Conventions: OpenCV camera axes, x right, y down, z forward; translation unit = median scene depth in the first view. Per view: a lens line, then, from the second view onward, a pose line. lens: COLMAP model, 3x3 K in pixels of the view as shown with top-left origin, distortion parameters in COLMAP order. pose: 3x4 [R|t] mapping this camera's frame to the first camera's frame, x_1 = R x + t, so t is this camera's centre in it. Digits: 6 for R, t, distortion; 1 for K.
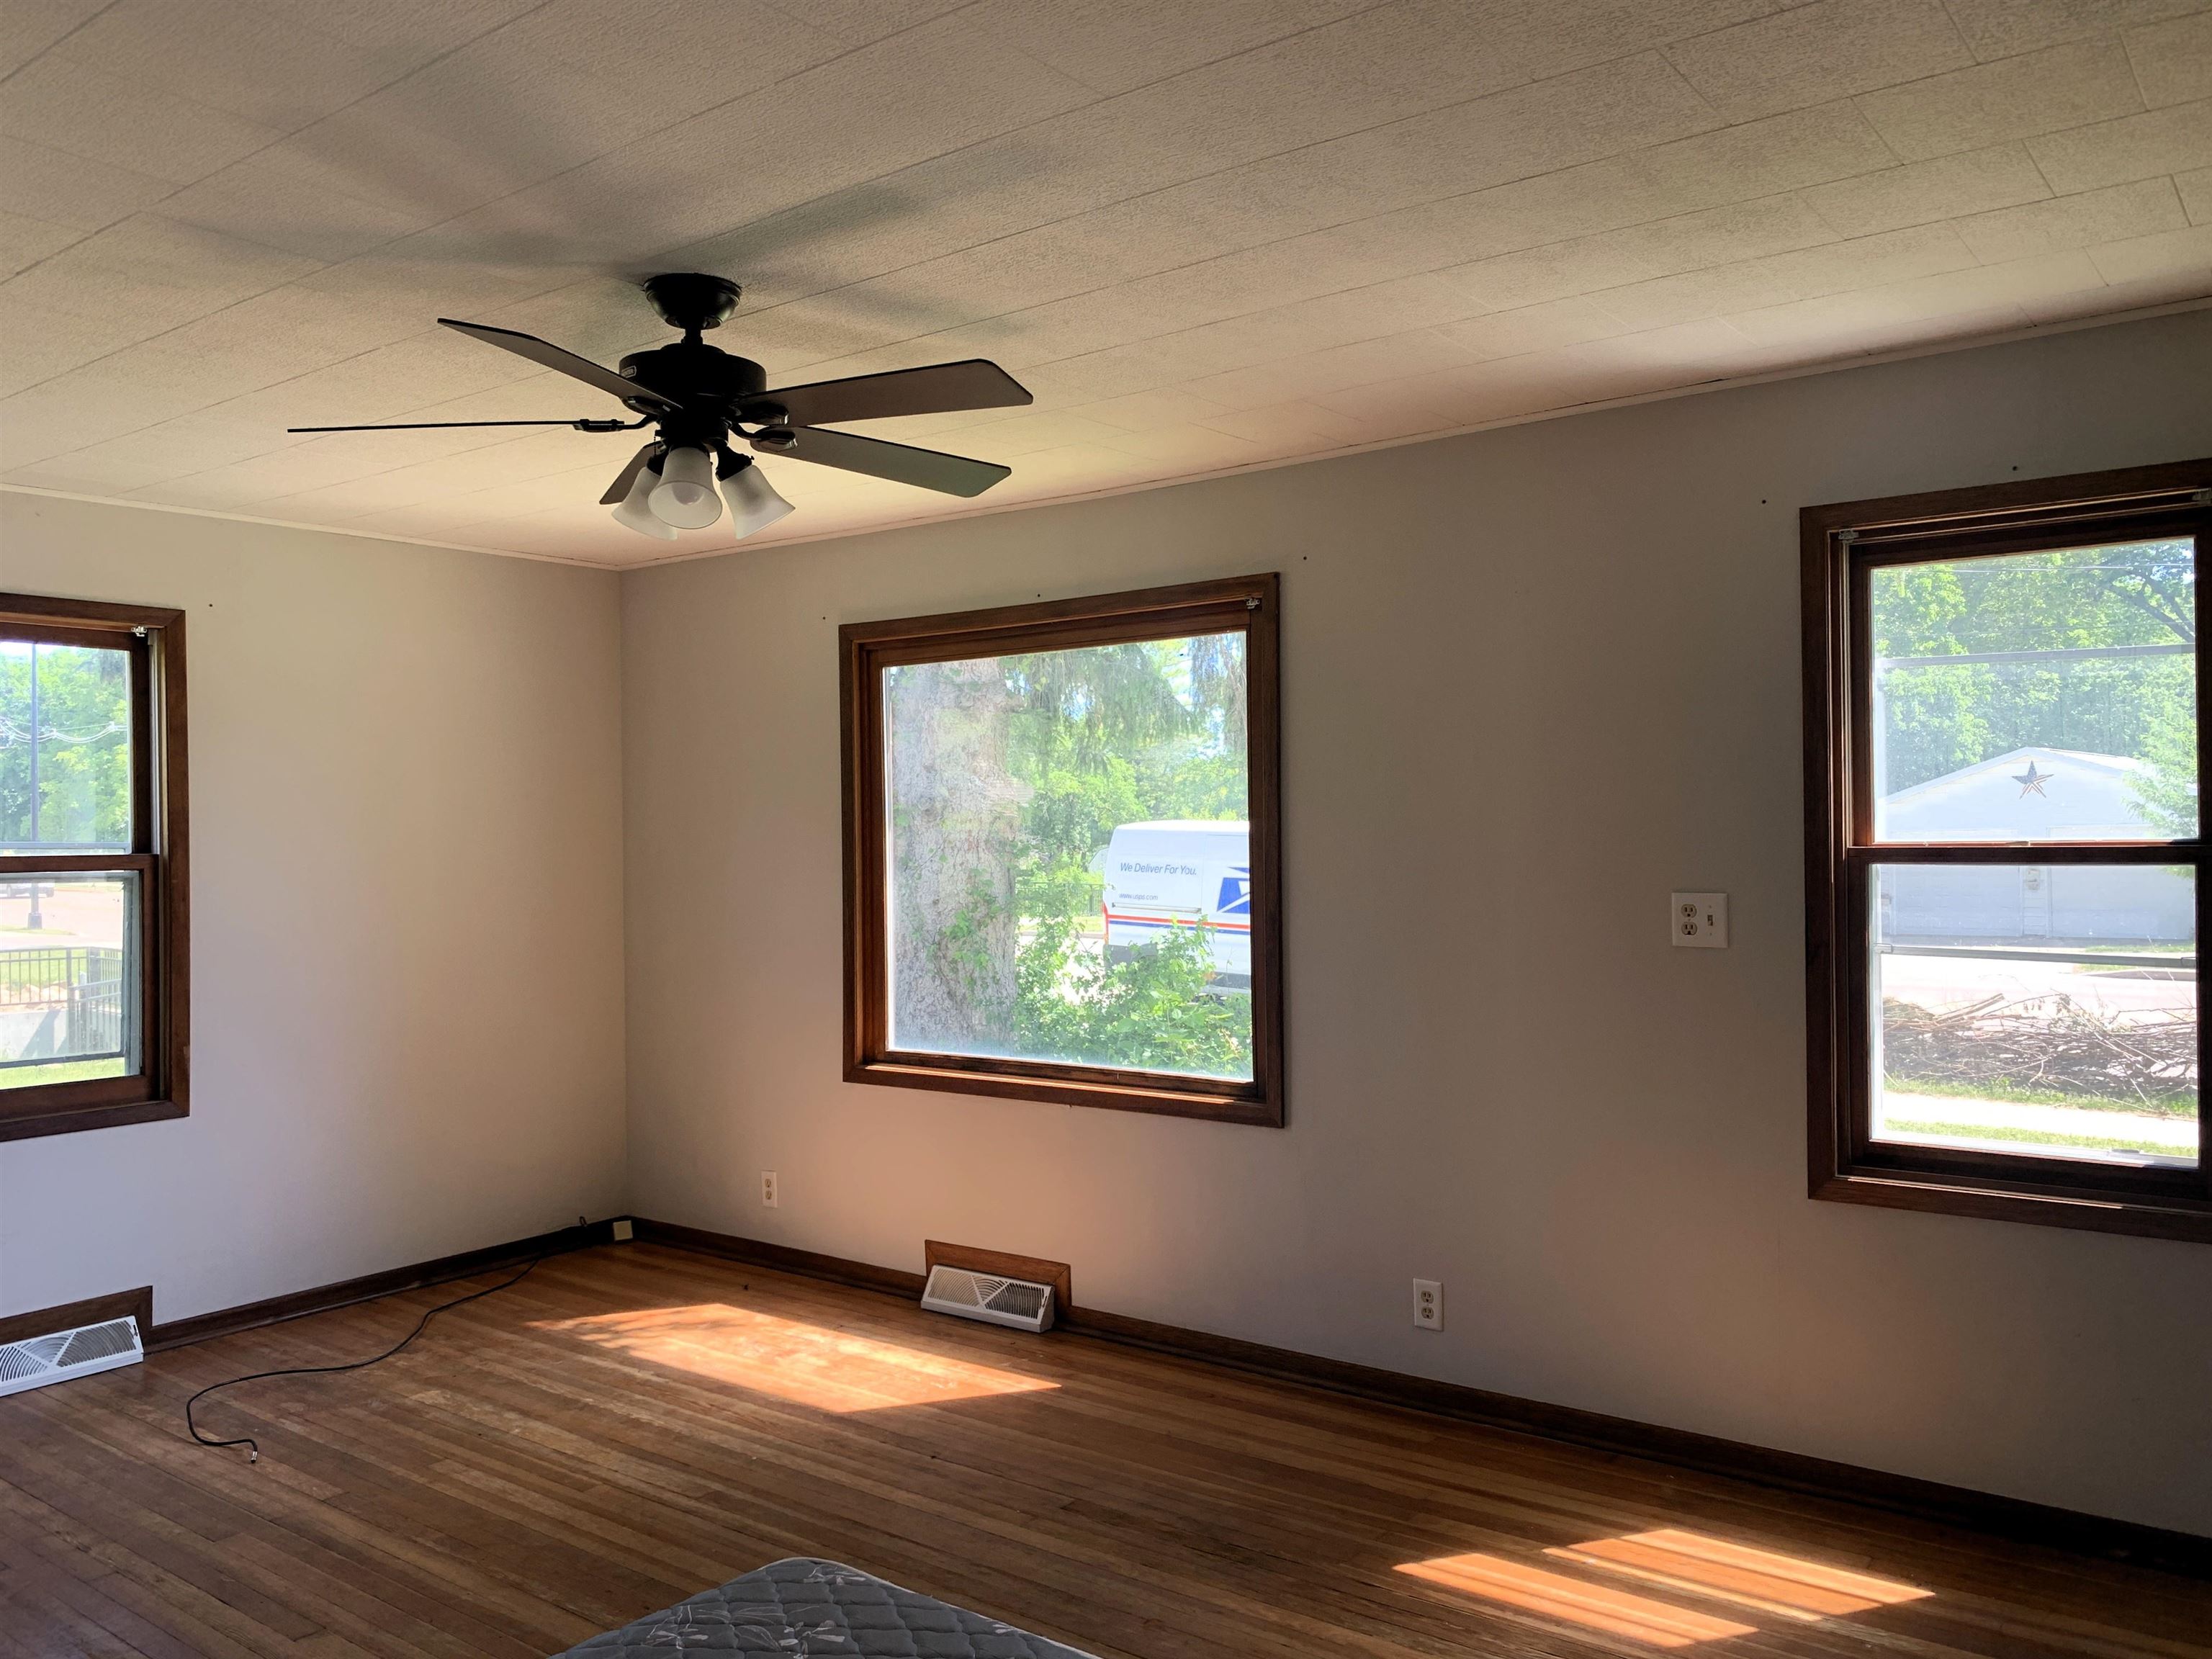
lens RADIAL K [[1686.3, 0, 1094.2], [0, 1686.3, 829.5], [0, 0, 1]] dist [0.014215, -0.031353]
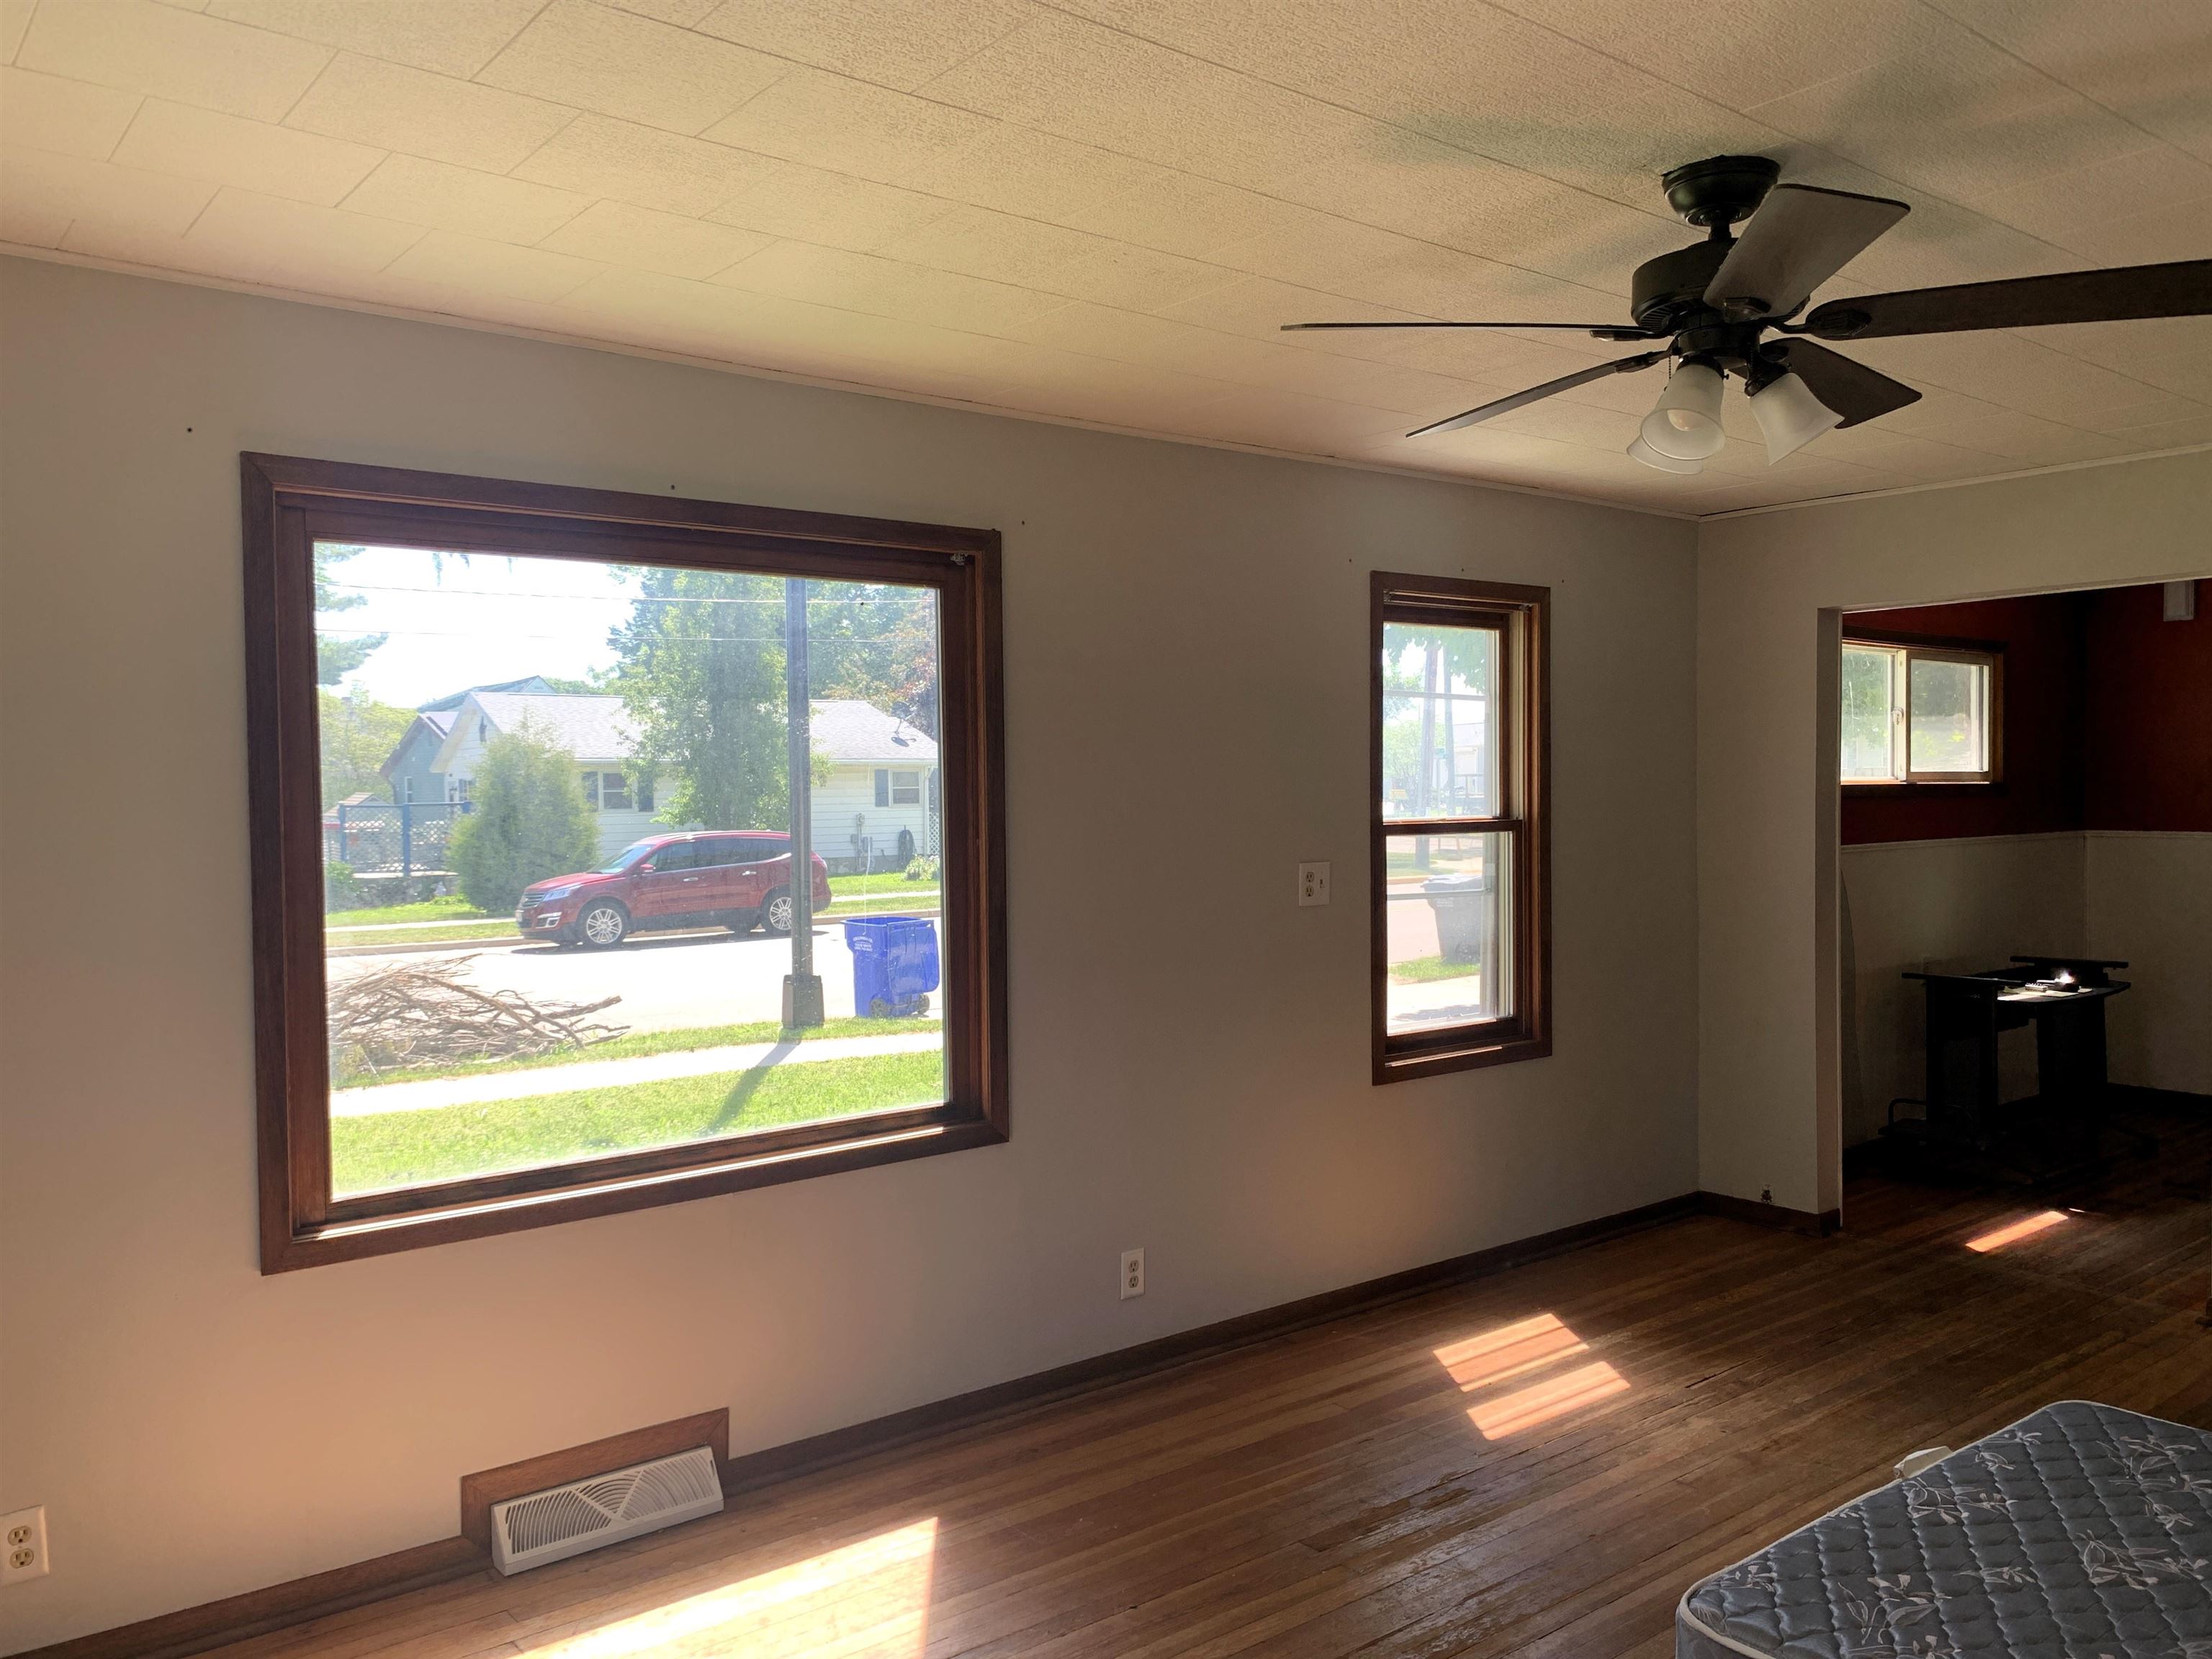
lens RADIAL K [[1686.3, 0, 1093.0], [0, 1686.3, 824.9], [0, 0, 1]] dist [0.014215, -0.031353]
pose [[0.239051, -0.007967, 0.970974, -0.896764], [0.007204, 0.999953, 0.006431, 0.000782], [-0.970980, 0.005457, 0.239097, 0.864774]]
